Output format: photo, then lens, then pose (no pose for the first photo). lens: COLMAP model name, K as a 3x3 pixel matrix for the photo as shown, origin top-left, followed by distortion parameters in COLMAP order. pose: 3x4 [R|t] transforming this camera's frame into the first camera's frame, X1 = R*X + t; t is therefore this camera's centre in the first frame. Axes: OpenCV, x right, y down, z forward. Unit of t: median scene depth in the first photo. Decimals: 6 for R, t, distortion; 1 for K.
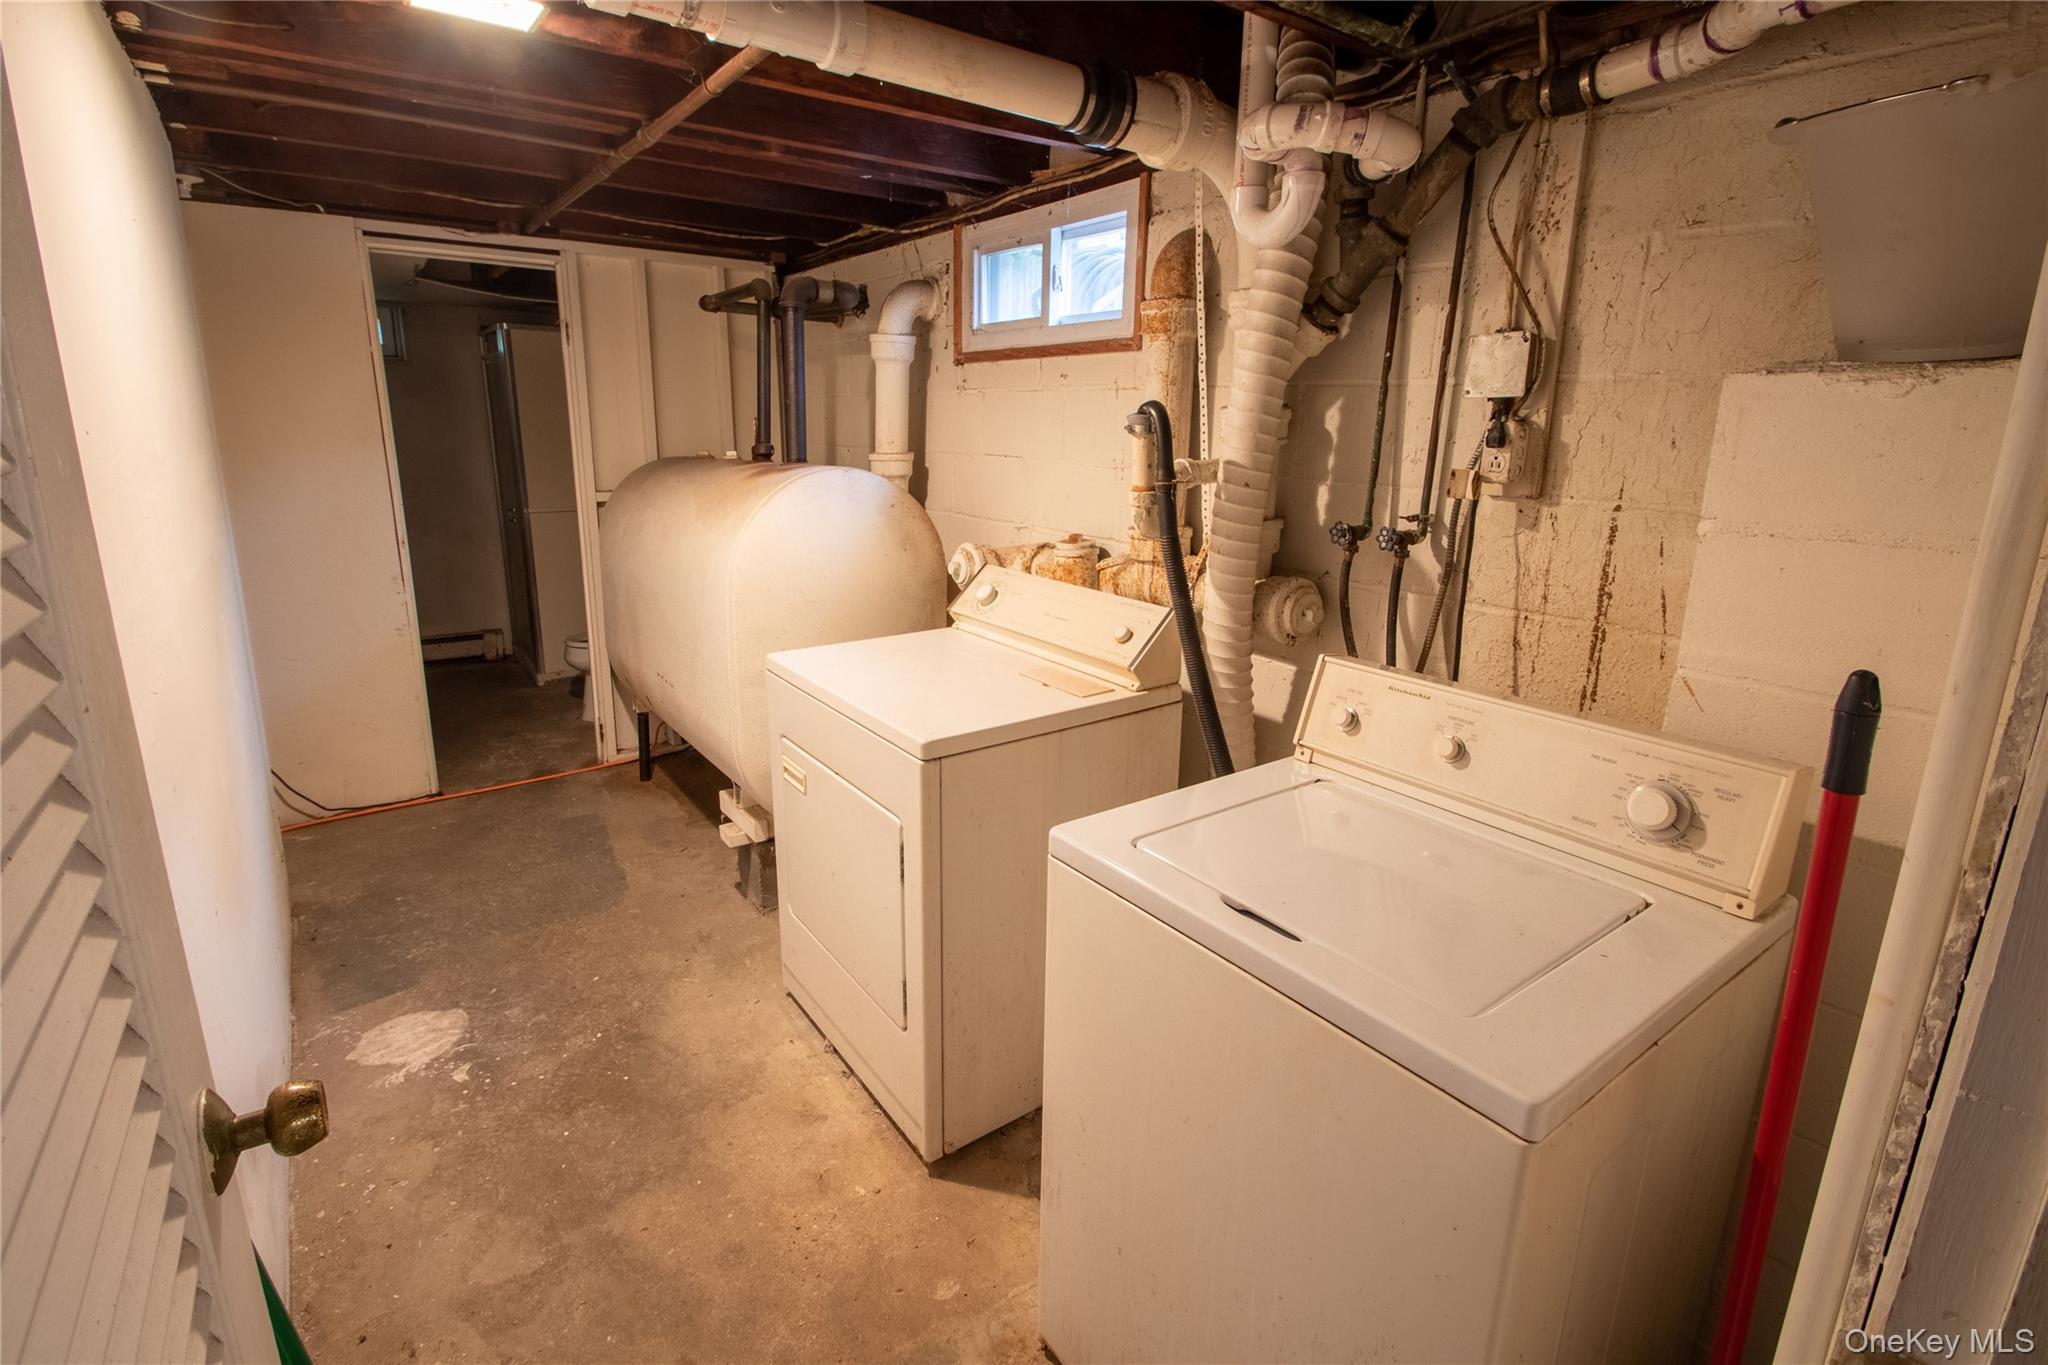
lens RADIAL K [[965.4, 0, 1036.3], [0, 965.4, 670.3], [0, 0, 1]] dist [0.001064, -0.009308]
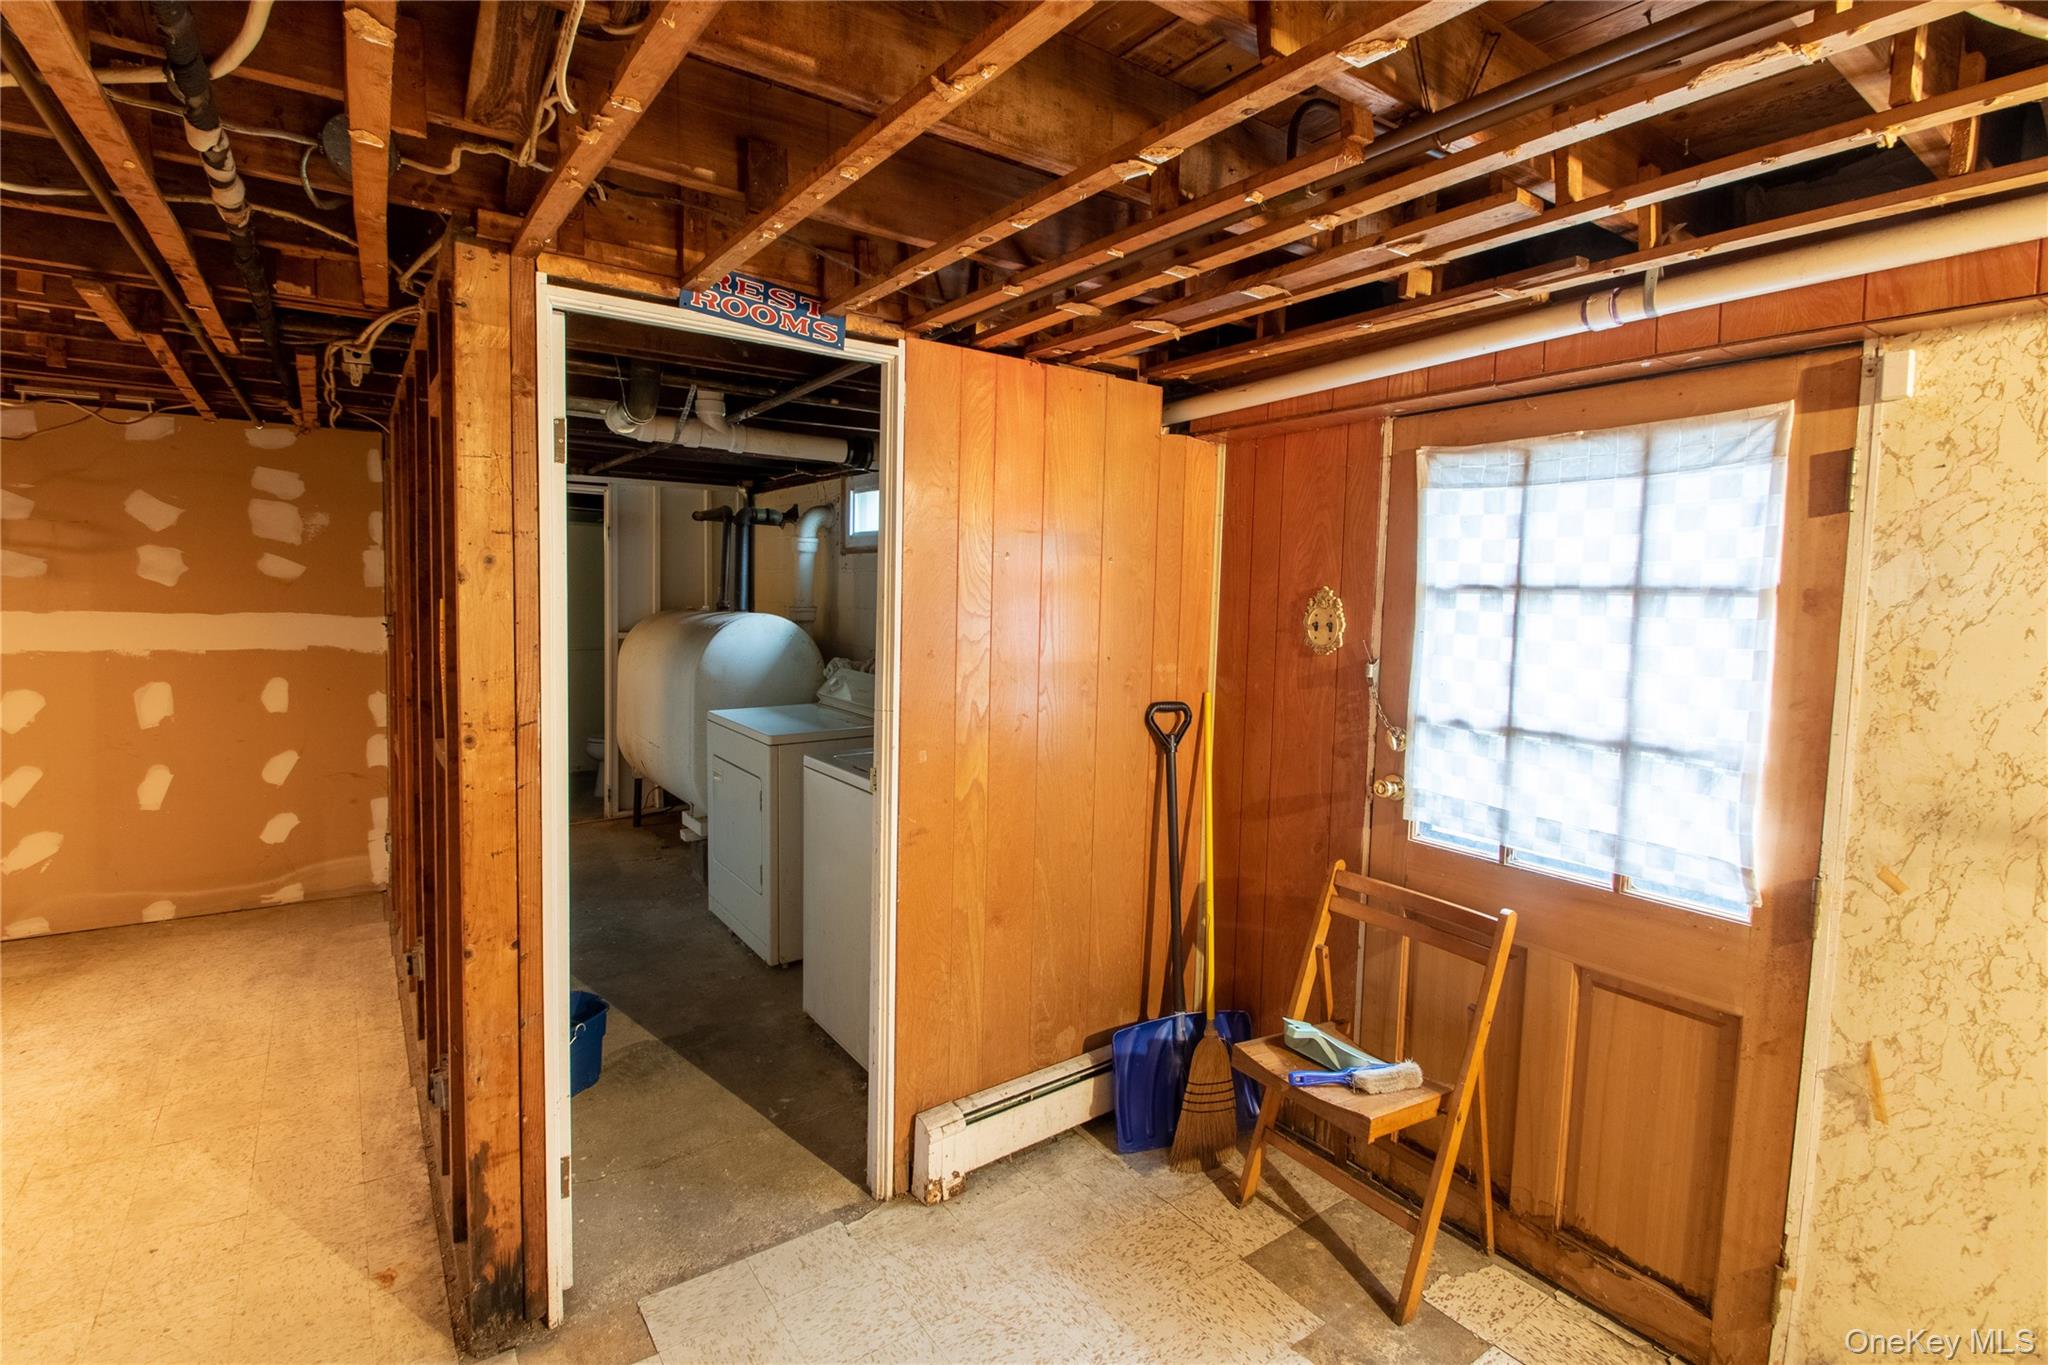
lens RADIAL K [[965.4, 0, 1016.8], [0, 965.4, 669.1], [0, 0, 1]] dist [0.001064, -0.009308]
pose [[0.999777, 0.003805, -0.020794, 0.257126], [-0.007241, 0.985805, -0.167739, 0.155068], [0.019860, 0.167852, 0.985612, -0.603527]]
